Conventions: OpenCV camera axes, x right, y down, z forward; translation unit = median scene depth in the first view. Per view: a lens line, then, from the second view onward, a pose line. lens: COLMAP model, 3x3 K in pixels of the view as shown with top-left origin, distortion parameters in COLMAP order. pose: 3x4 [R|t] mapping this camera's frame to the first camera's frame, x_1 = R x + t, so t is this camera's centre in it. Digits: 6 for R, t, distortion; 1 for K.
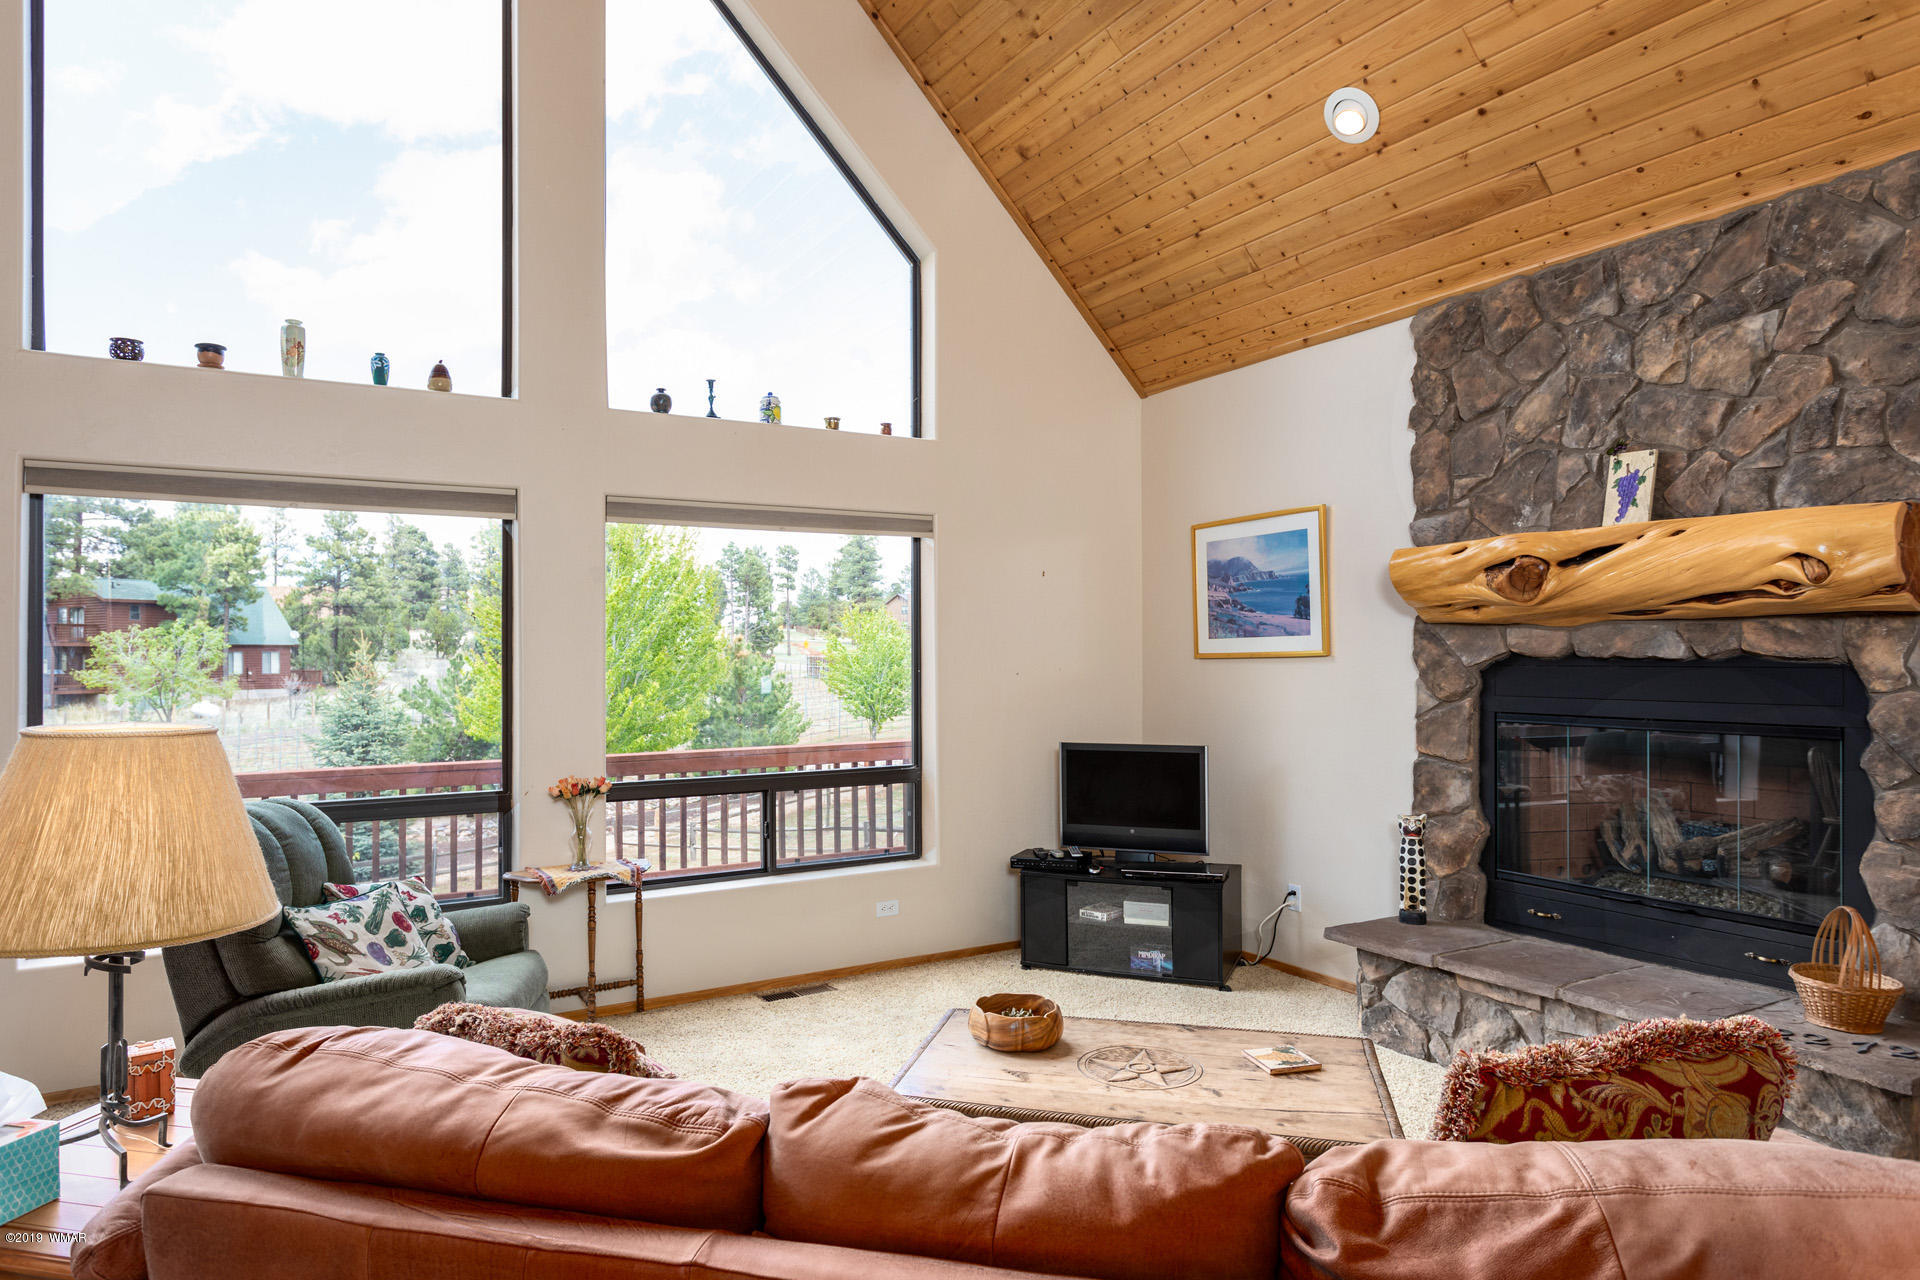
lens RADIAL K [[1132.1, 0, 948.6], [0, 1132.1, 639.7], [0, 0, 1]] dist [-0.021899, 0.007825]
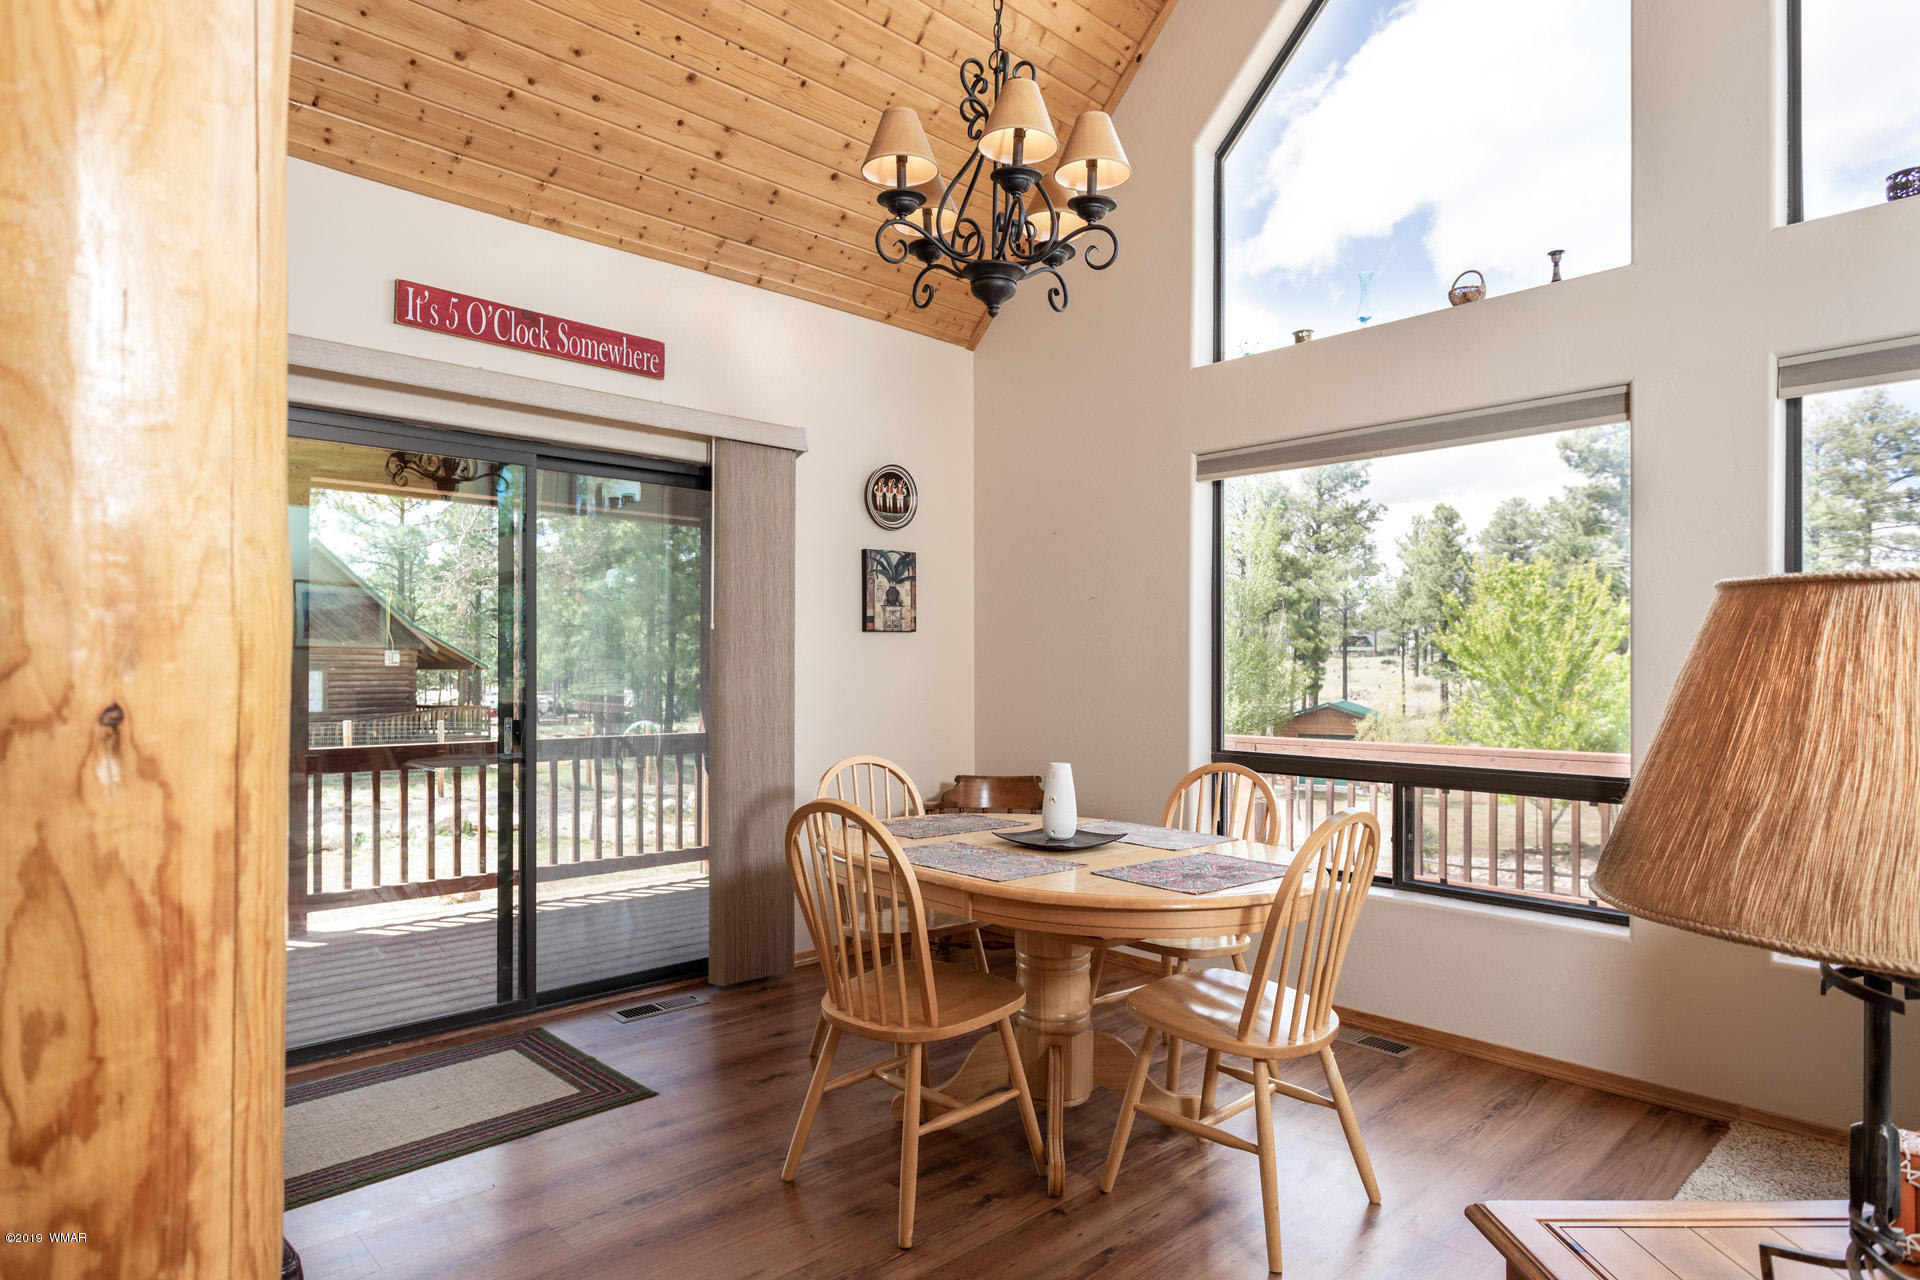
lens RADIAL K [[1090.4, 0, 952.7], [0, 1090.4, 652.6], [0, 0, 1]] dist [0.005360, 0.000795]
pose [[0.212353, -0.000955, -0.977193, -0.152146], [0.000334, 1.000000, -0.000905, 0.060207], [0.977193, -0.000134, 0.212353, 0.215535]]
